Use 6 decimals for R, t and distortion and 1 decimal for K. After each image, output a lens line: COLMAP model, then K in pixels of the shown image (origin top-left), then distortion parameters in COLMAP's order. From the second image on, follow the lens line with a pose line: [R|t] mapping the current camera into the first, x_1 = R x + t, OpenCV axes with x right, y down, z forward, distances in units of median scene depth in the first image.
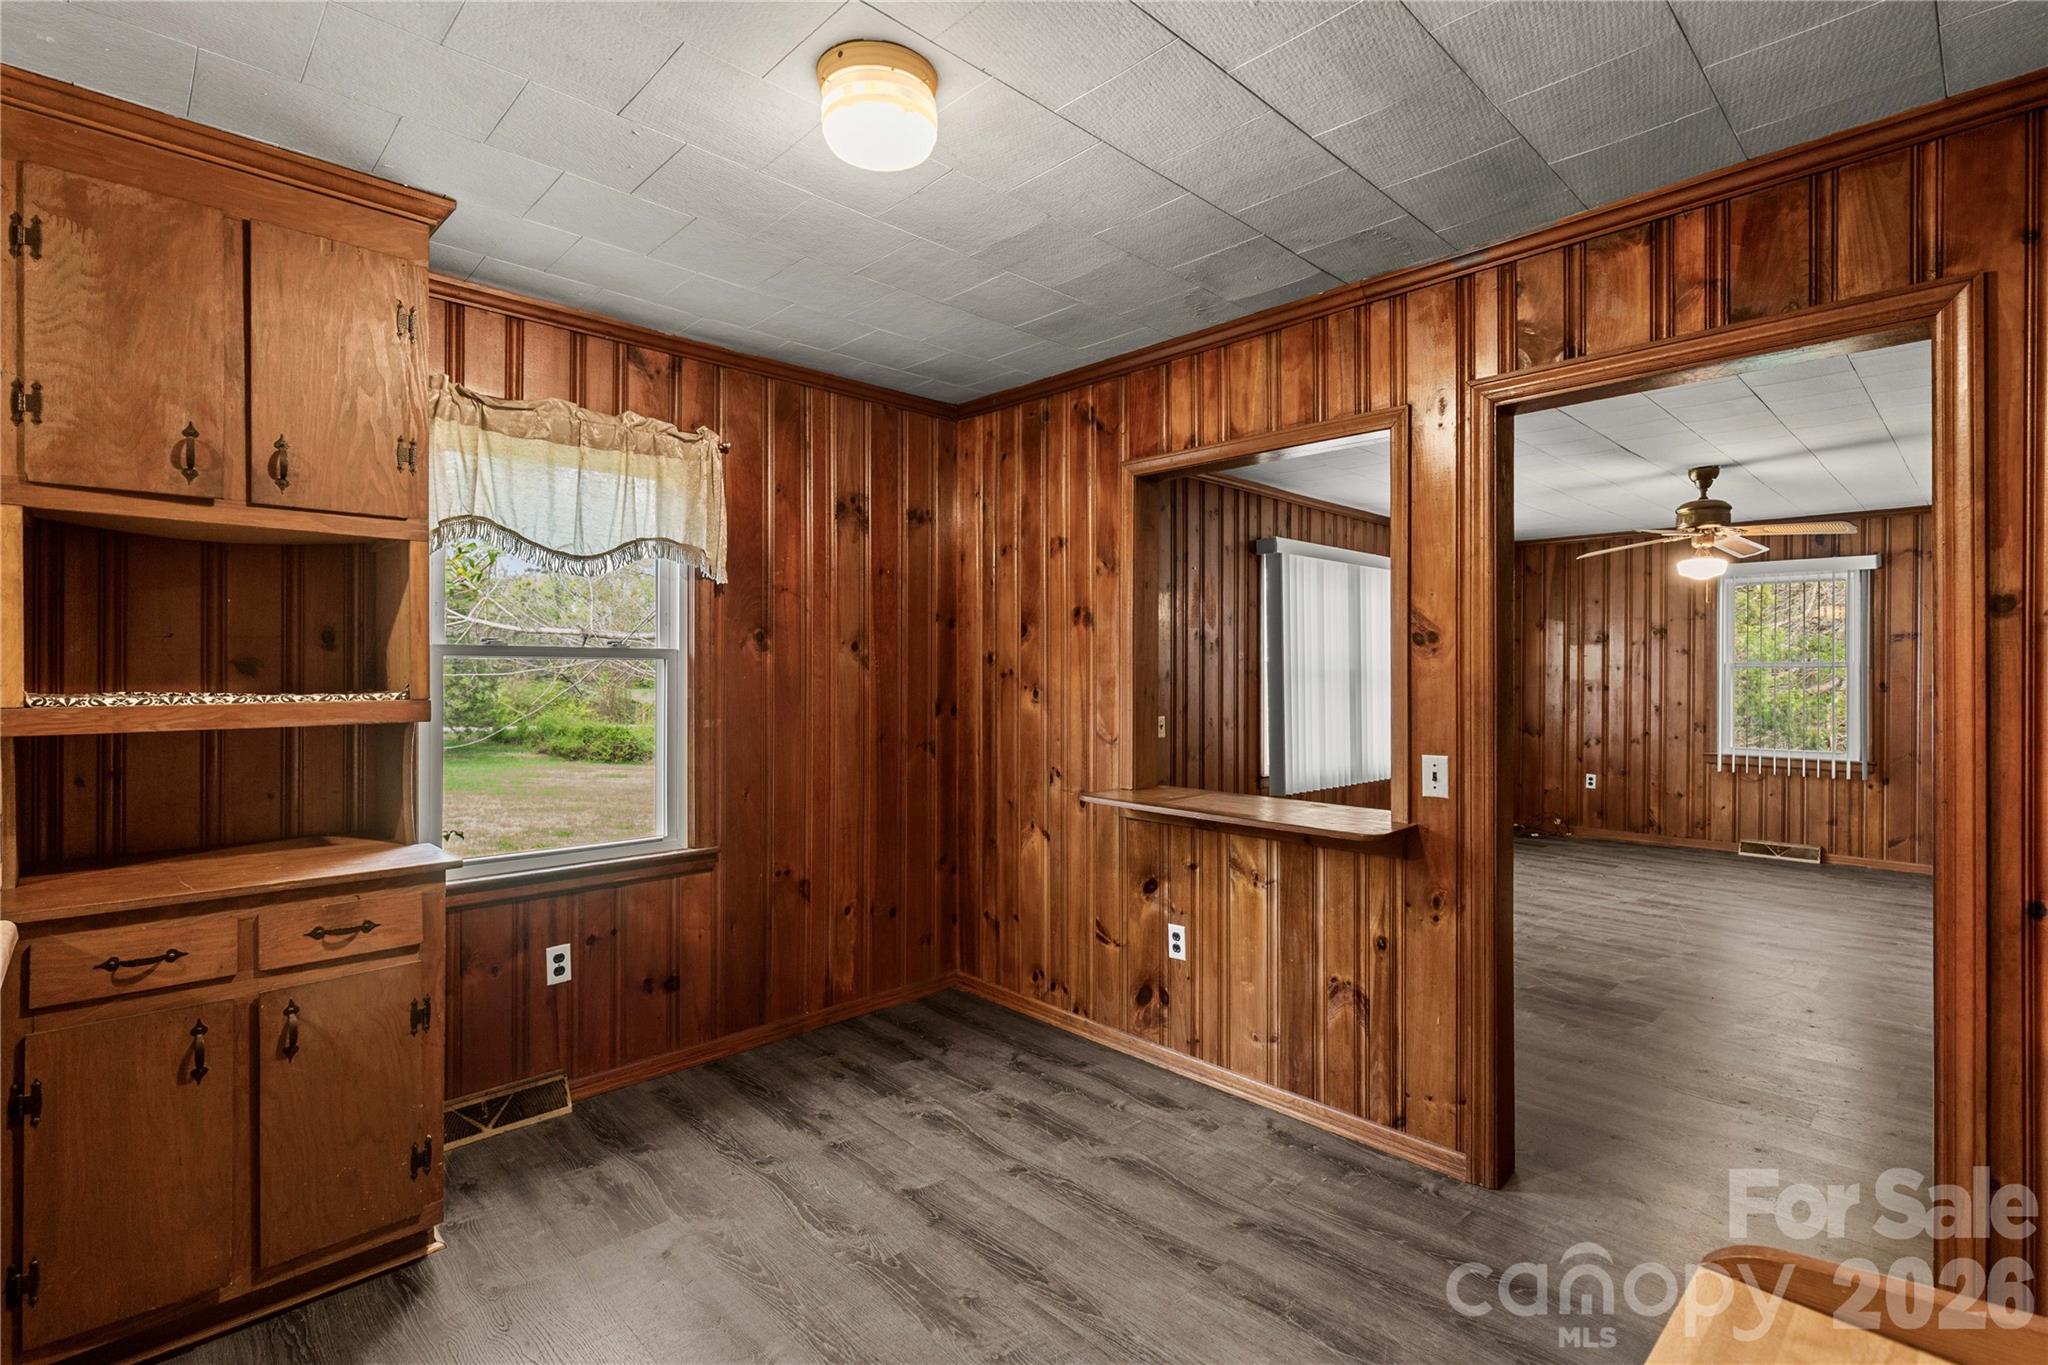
lens RADIAL K [[939.2, 0, 1022.9], [0, 939.2, 669.9], [0, 0, 1]] dist [0.001630, 0.000298]
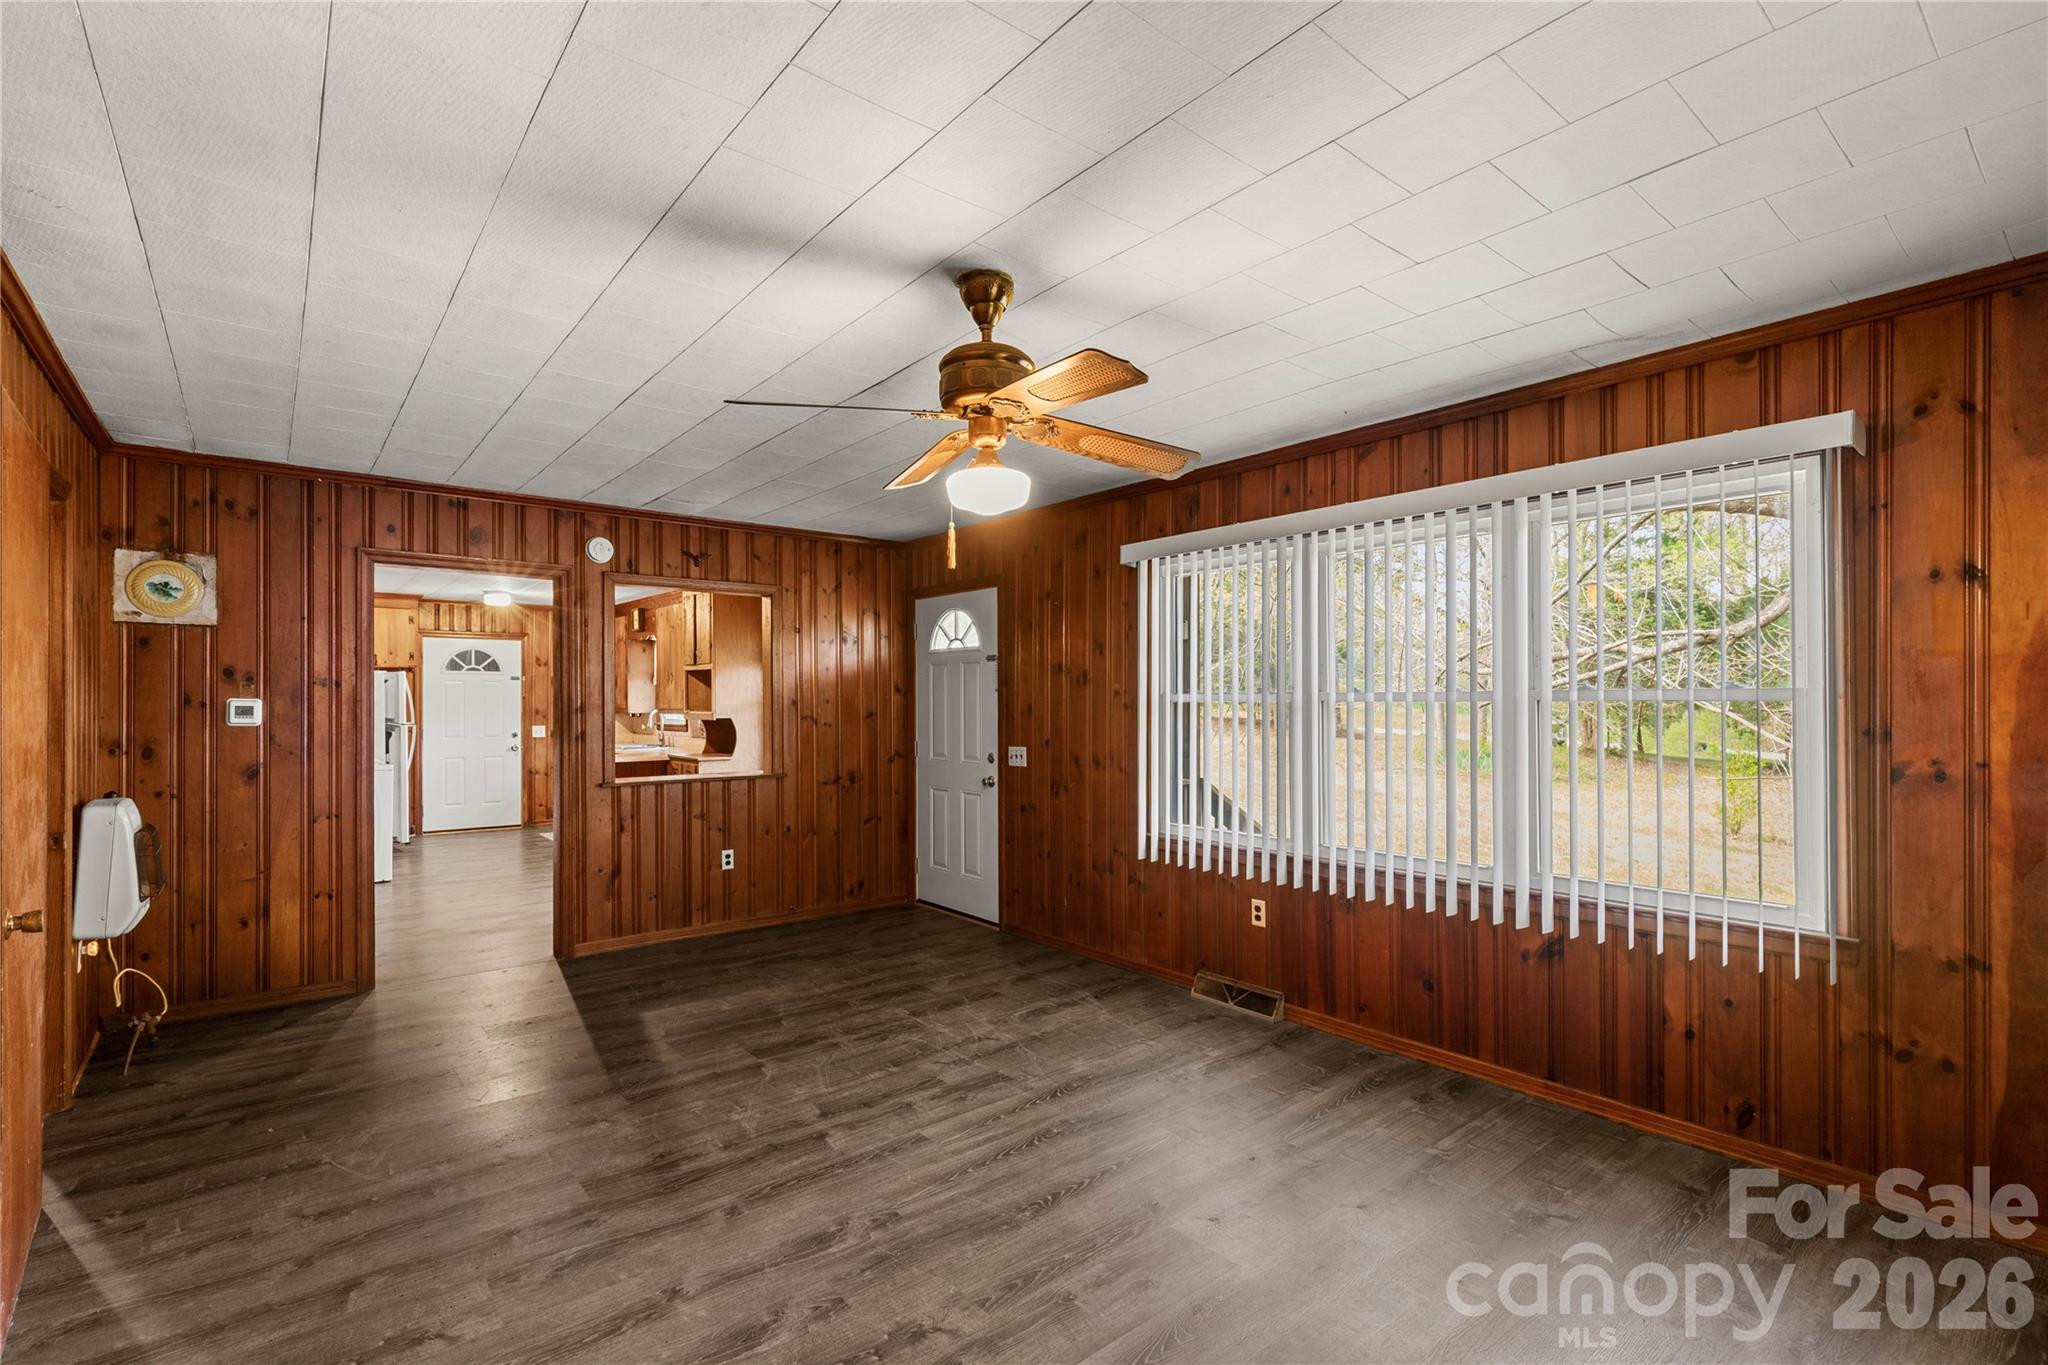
lens RADIAL K [[933.4, 0, 1022.9], [0, 933.4, 691.8], [0, 0, 1]] dist [0.003436, 0.000328]
pose [[-0.079067, -0.013233, -0.996781, 2.208326], [0.001681, 0.999909, -0.013408, 0.001343], [0.996868, -0.002736, -0.079037, 1.948574]]
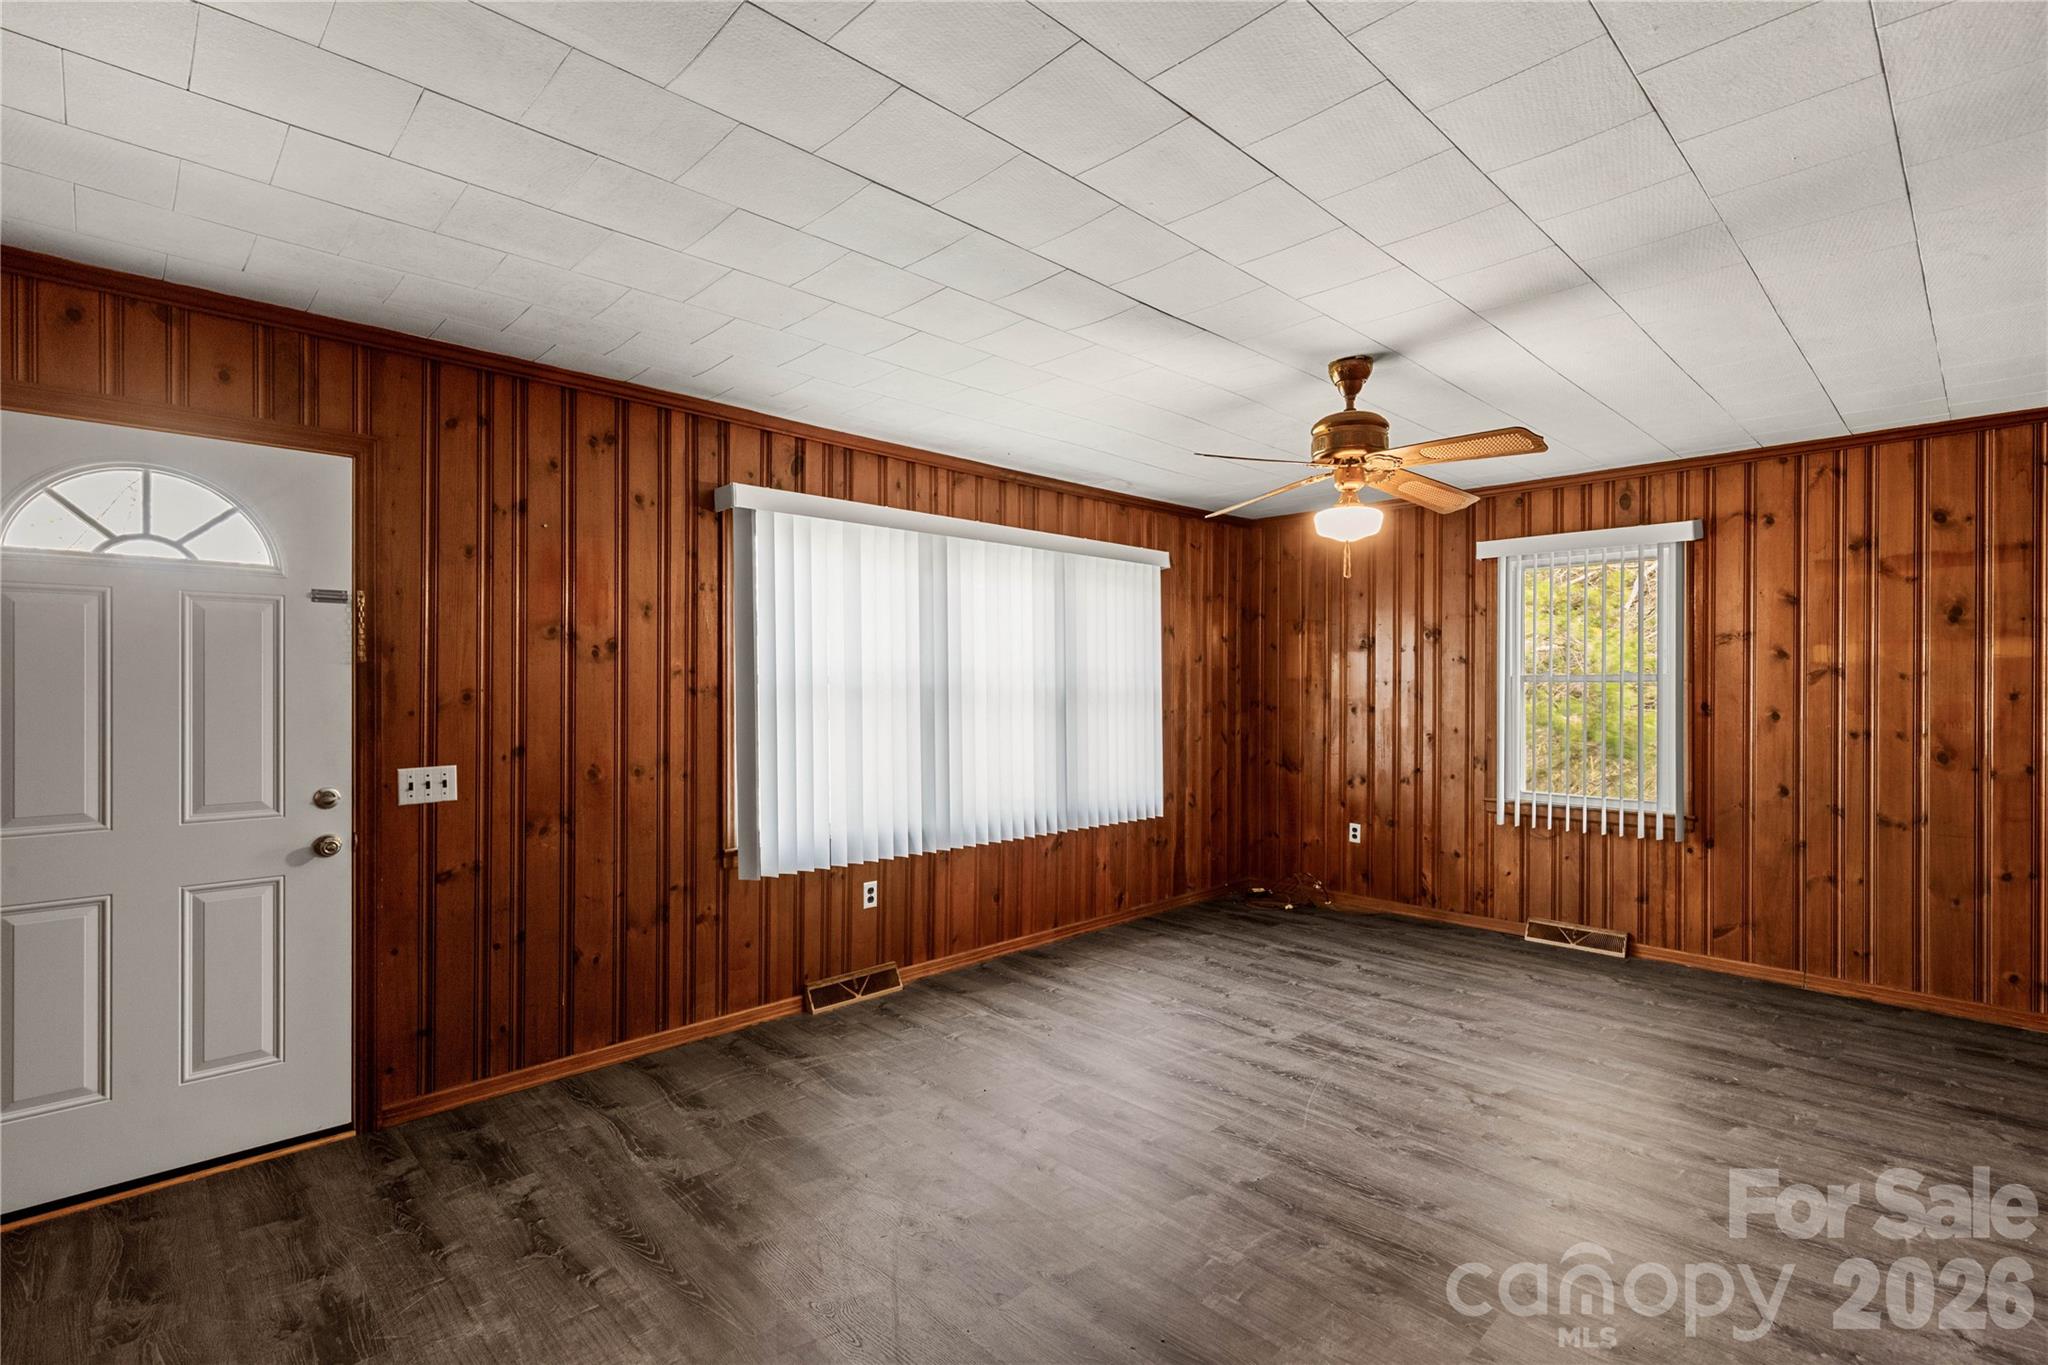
lens RADIAL K [[927.0, 0, 1024.0], [0, 927.0, 682.5], [0, 0, 1]] dist [0.003554, 0.000380]
pose [[0.999990, -0.001968, 0.004063, 0.930857], [0.001975, 0.999997, -0.001717, -0.003583], [-0.004060, 0.001725, 0.999990, 0.712955]]
